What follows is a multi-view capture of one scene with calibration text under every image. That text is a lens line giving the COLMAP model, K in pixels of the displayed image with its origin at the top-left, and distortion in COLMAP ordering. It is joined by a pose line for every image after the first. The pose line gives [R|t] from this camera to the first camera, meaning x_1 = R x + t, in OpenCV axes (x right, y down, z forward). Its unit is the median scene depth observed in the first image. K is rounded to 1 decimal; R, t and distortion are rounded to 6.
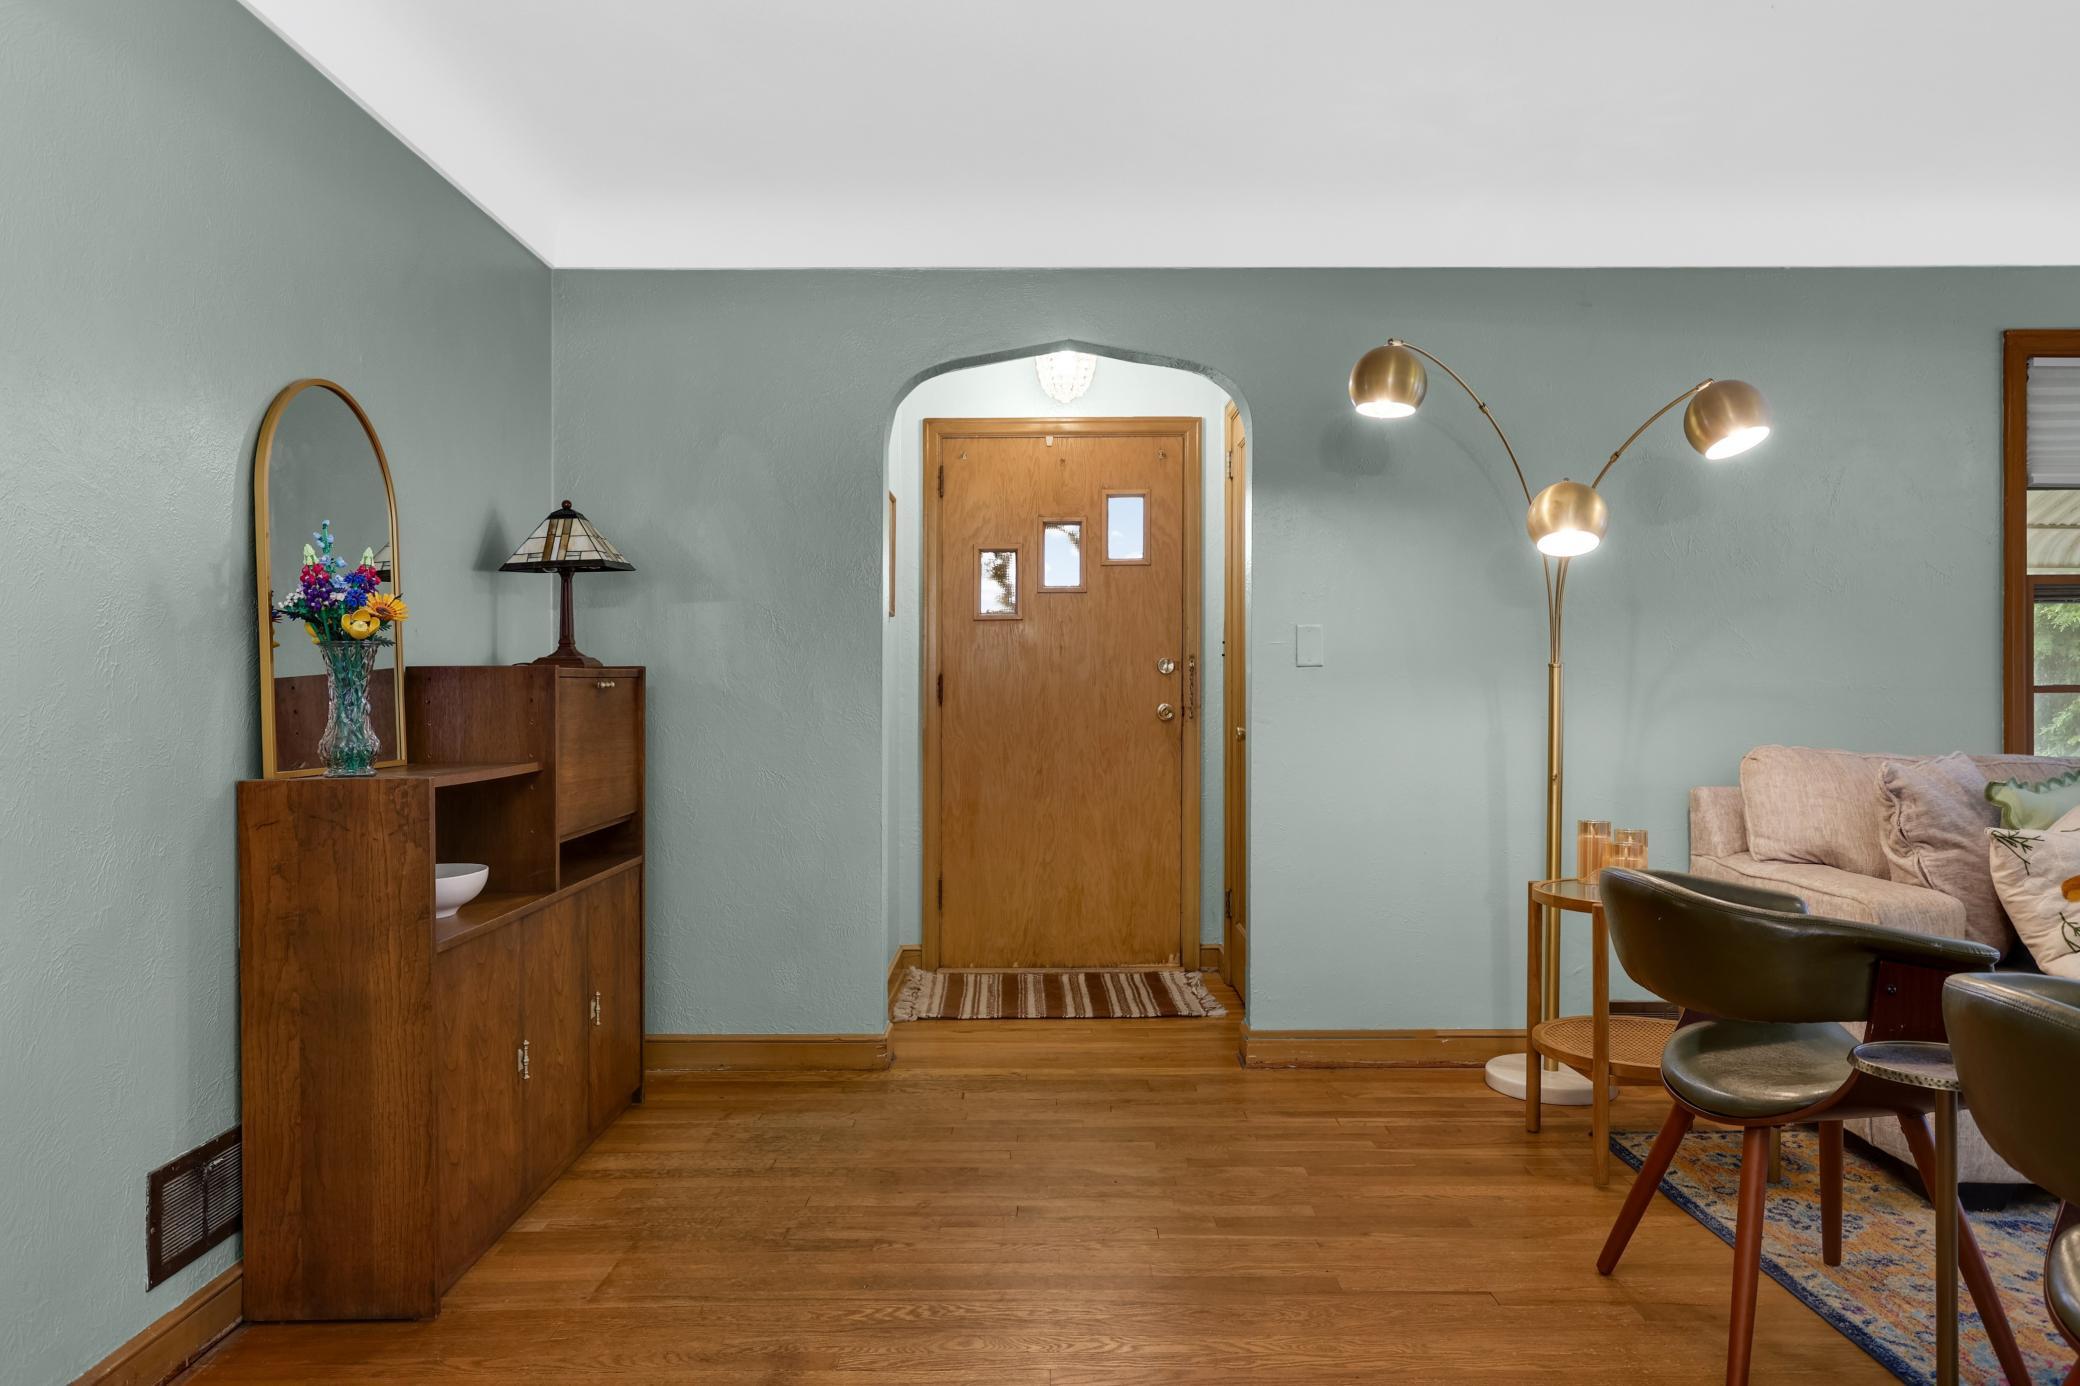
lens RADIAL K [[1397.2, 0, 1040.0], [0, 1397.2, 693.0], [0, 0, 1]] dist [-0.002444, 0.001695]
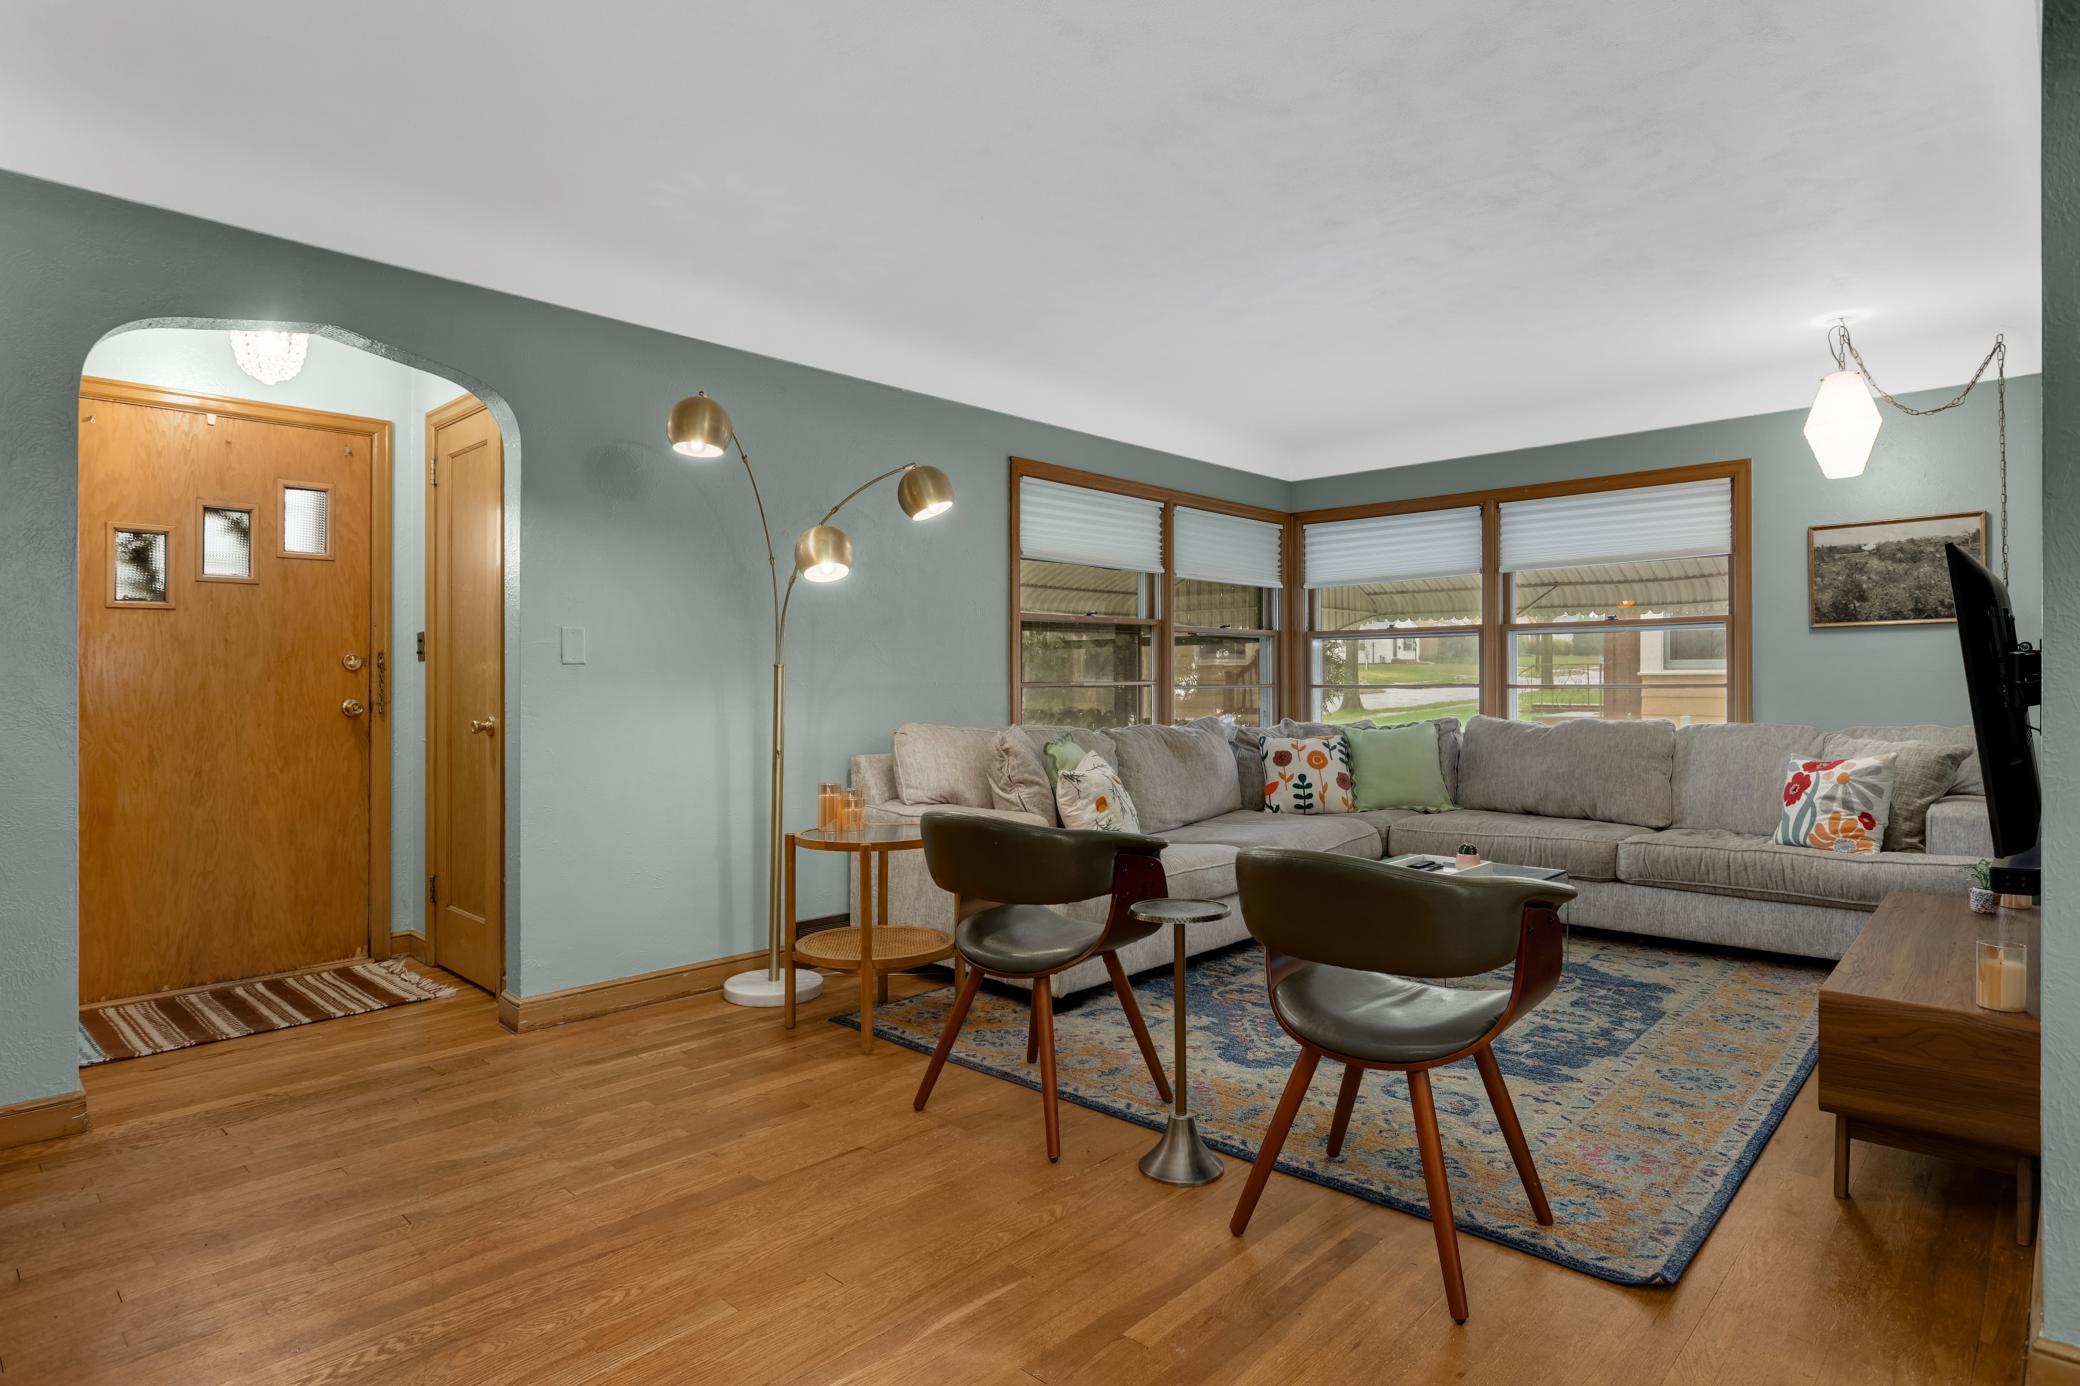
lens RADIAL K [[1130.5, 0, 1040.0], [0, 1130.5, 693.0], [0, 0, 1]] dist [-0.000307, 0.000539]
pose [[0.683304, -0.005468, 0.730113, -0.215092], [0.003888, 0.999985, 0.003851, 0.002089], [-0.730123, 0.000207, 0.683315, 0.104154]]
